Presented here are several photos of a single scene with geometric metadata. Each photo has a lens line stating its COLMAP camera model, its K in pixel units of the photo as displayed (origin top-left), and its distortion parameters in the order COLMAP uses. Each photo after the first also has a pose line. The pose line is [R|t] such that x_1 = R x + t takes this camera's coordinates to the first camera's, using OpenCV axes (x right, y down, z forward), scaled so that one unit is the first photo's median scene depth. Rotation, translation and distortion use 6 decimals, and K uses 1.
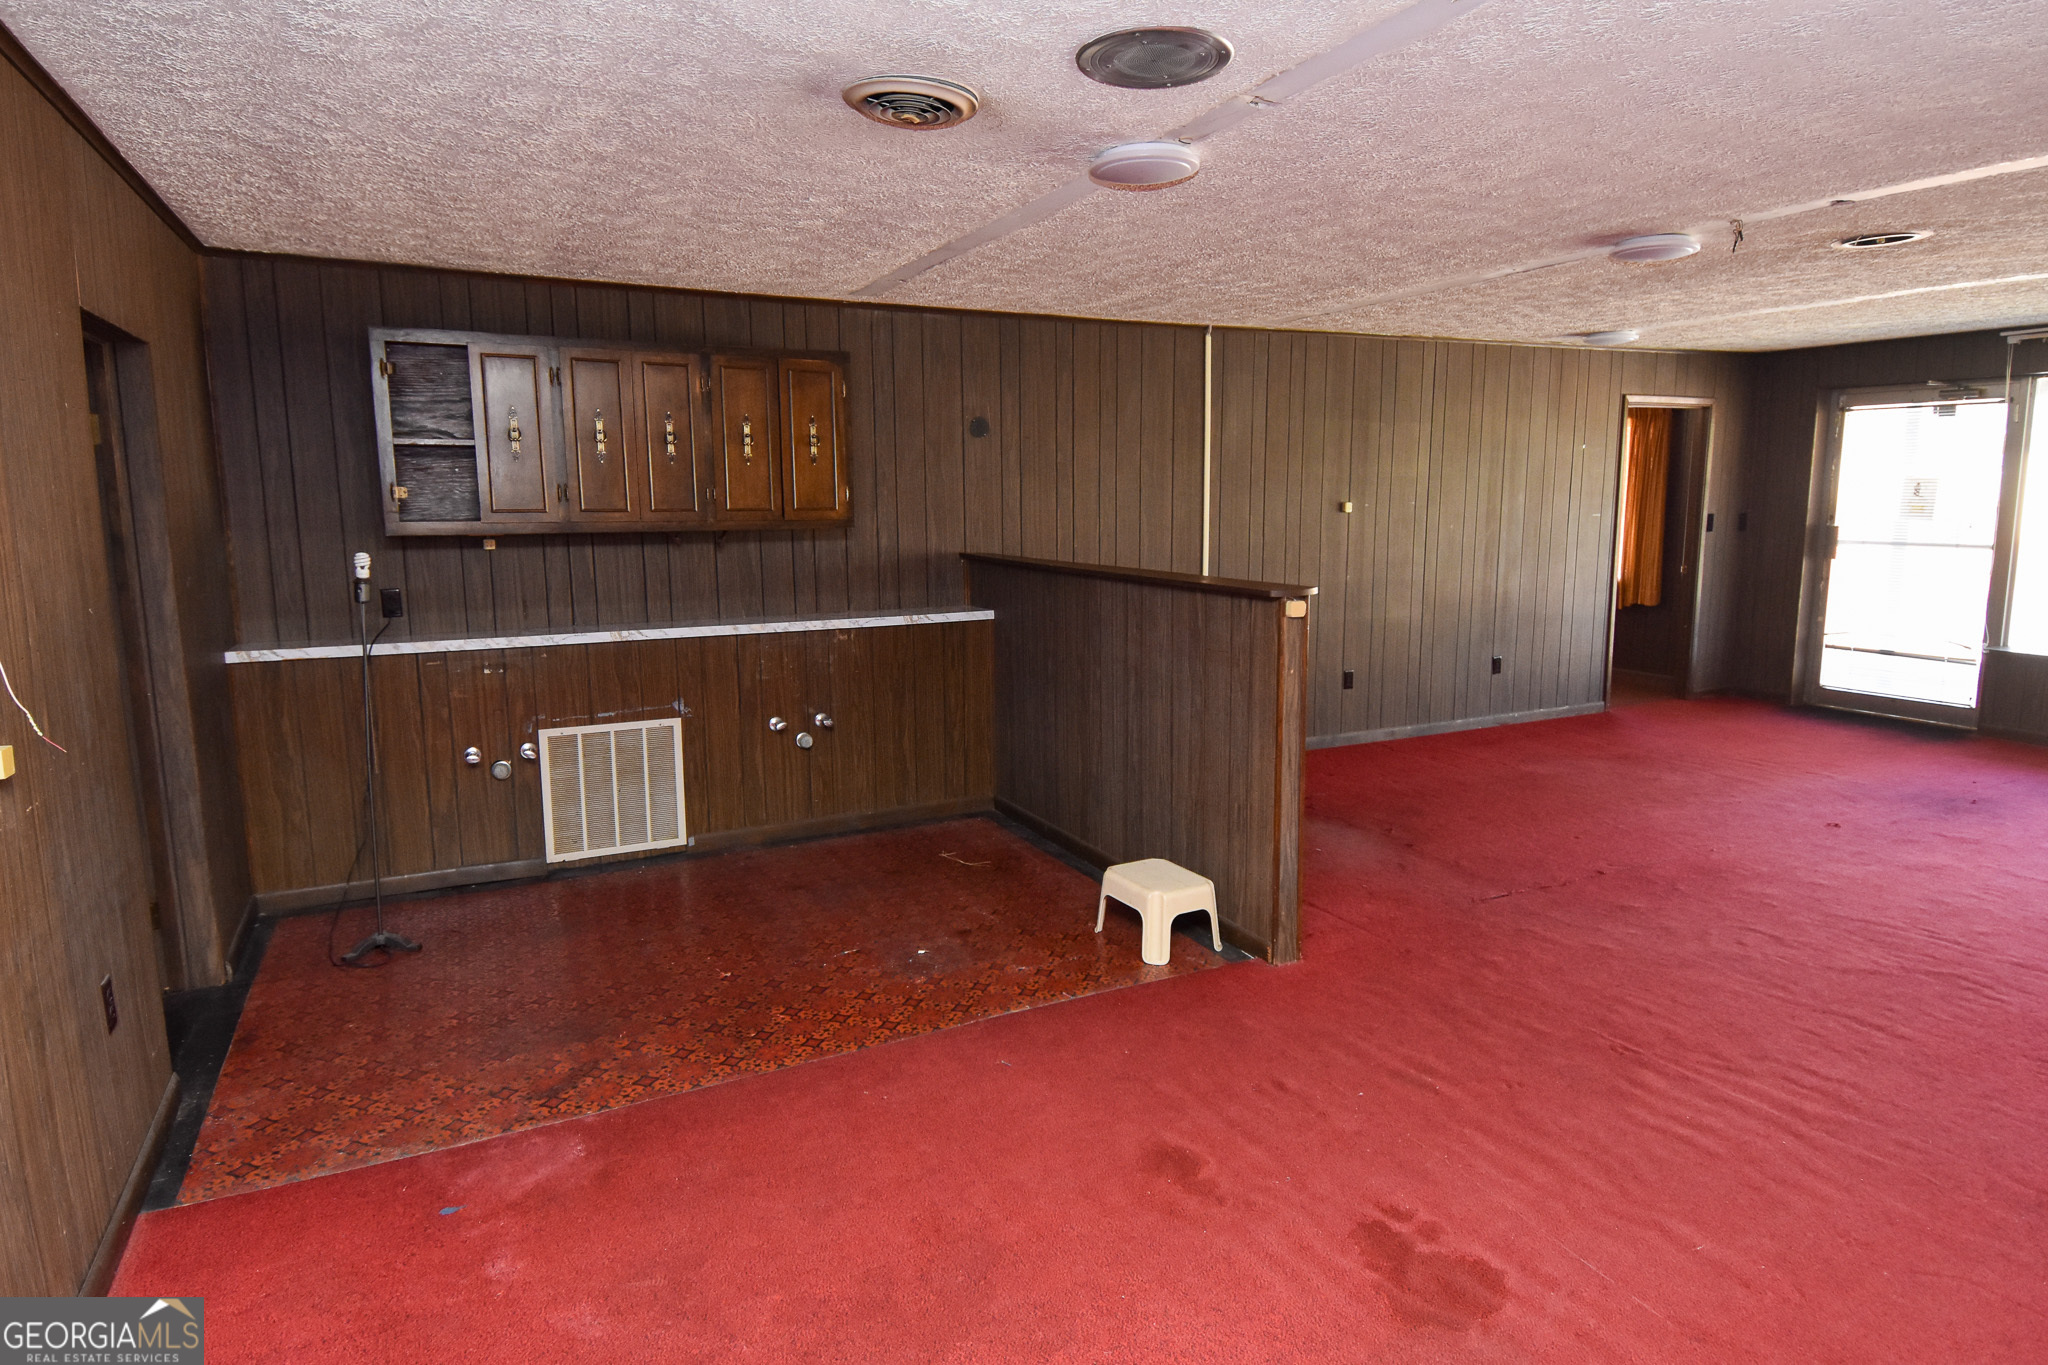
lens RADIAL K [[1164.9, 0, 1028.4], [0, 1164.9, 668.2], [0, 0, 1]] dist [0.062667, -0.069063]
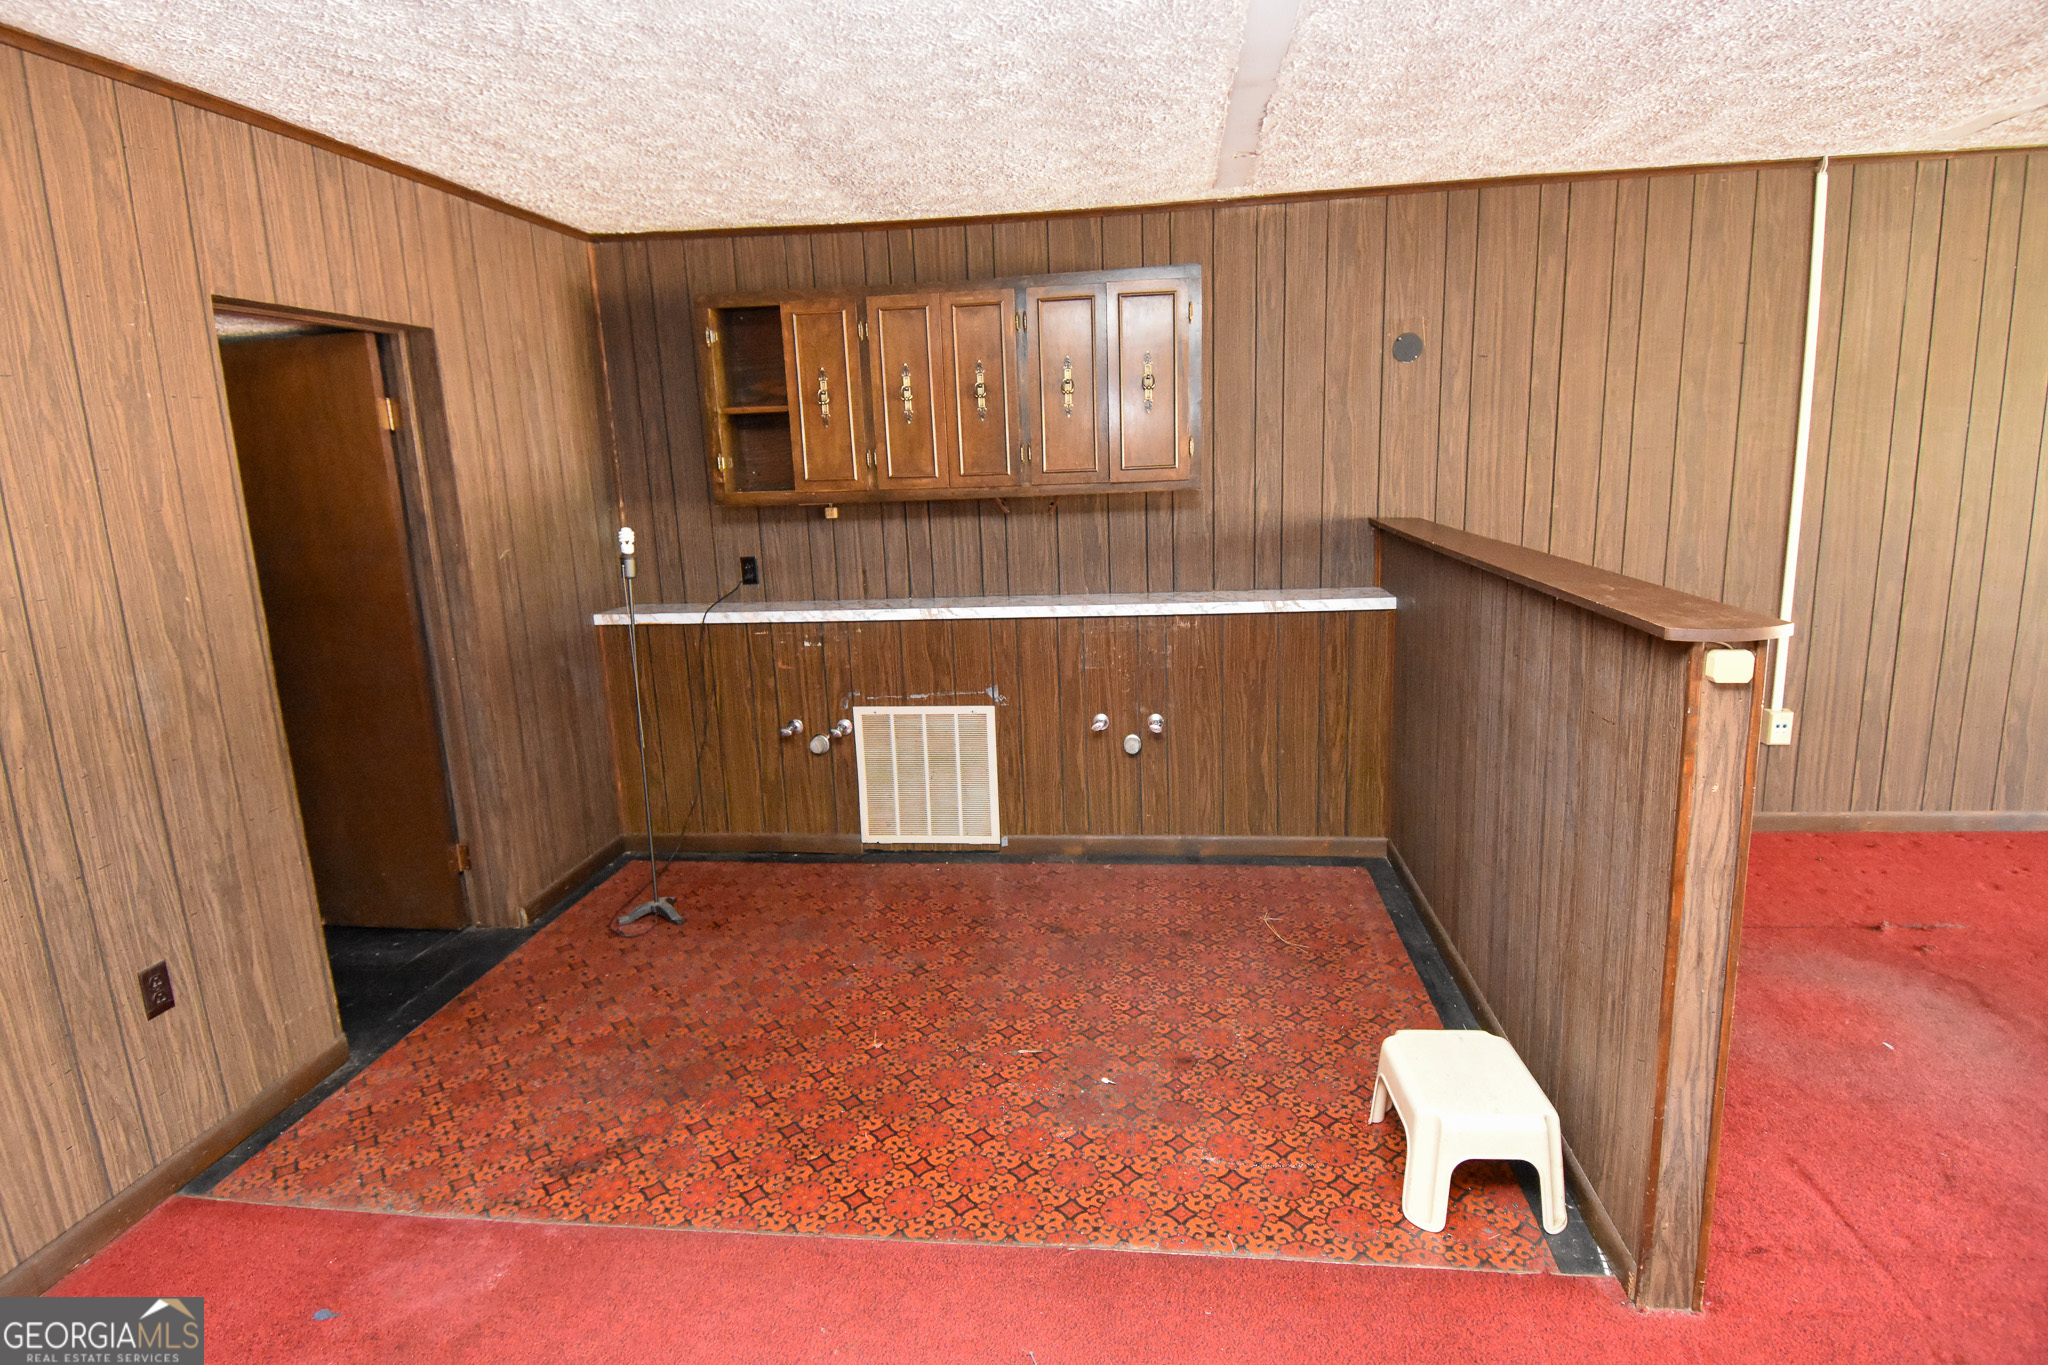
lens RADIAL K [[1063.5, 0, 1025.2], [0, 1063.5, 668.7], [0, 0, 1]] dist [0.052647, -0.057051]
pose [[0.830737, 0.084686, -0.550186, 0.183690], [-0.048550, 0.995617, 0.079941, -0.056934], [0.554544, -0.039698, 0.831207, 0.361313]]
